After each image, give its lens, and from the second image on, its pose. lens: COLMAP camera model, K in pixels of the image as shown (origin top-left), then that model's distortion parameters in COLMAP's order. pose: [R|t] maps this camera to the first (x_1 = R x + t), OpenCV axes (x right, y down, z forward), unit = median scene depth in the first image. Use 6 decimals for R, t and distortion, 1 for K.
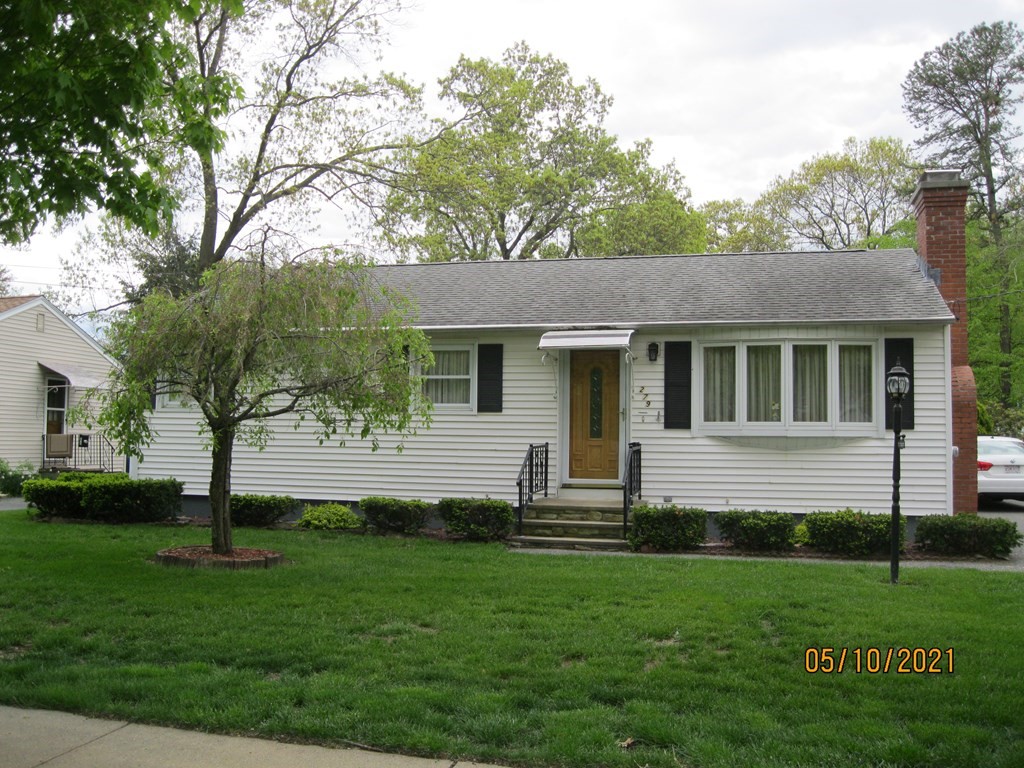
lens RADIAL K [[1027.0, 0, 512.0], [0, 1027.0, 384.0], [0, 0, 1]] dist [-0.121513, 0.012601]
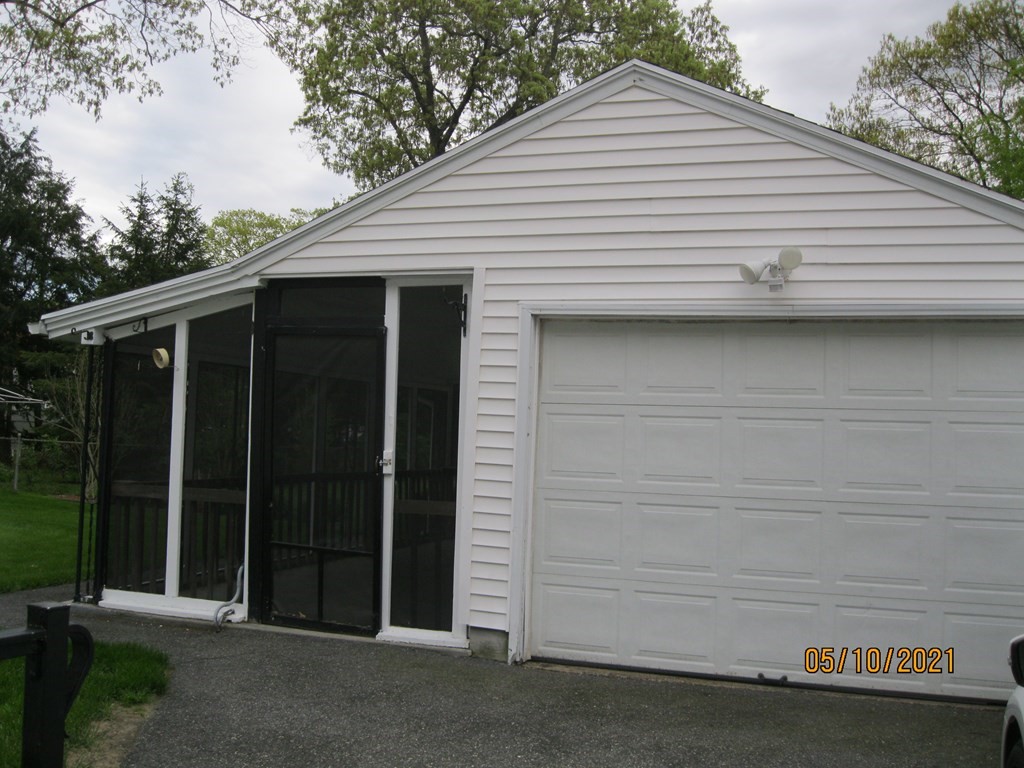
lens RADIAL K [[1037.2, 0, 512.0], [0, 1037.2, 384.0], [0, 0, 1]] dist [-0.135398, 0.069594]
pose [[0.986093, 0.017885, -0.165228, 0.578581], [-0.016546, 0.999818, 0.009472, 0.068653], [0.165368, -0.006607, 0.986210, 1.372989]]
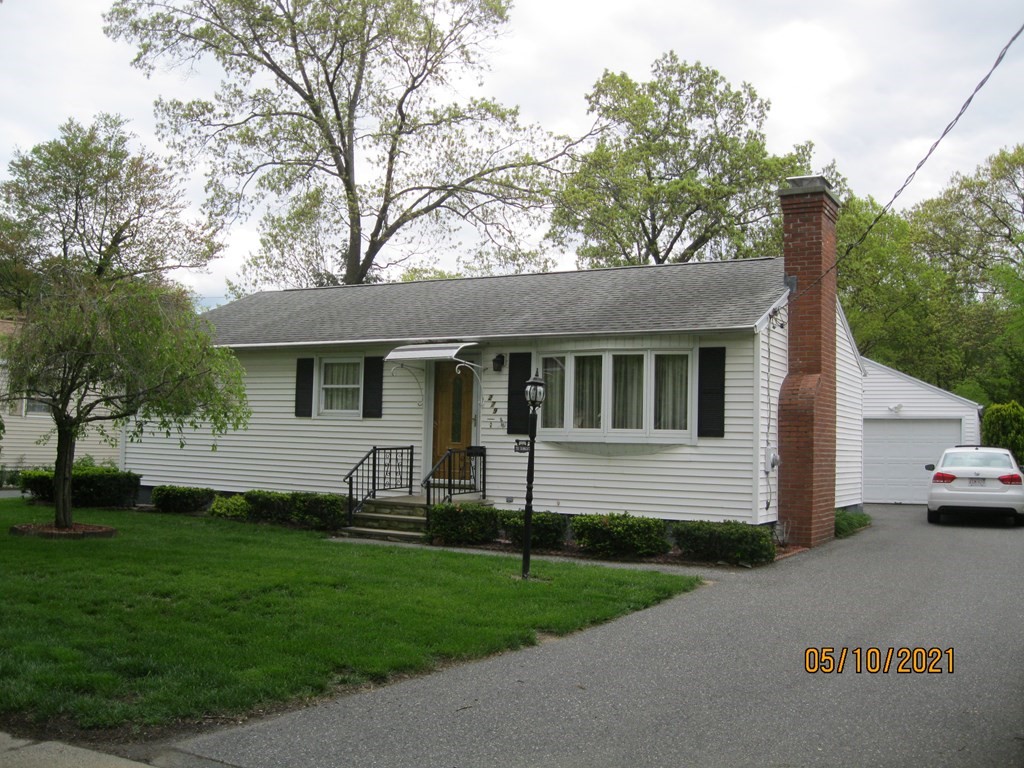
lens RADIAL K [[1035.0, 0, 510.7], [0, 1035.0, 374.8], [0, 0, 1]] dist [-0.123568, 0.014028]
pose [[0.967341, -0.004492, -0.253438, 0.417316], [0.000004, 0.999843, -0.017706, 0.000620], [0.253478, 0.017127, 0.967190, -0.049711]]
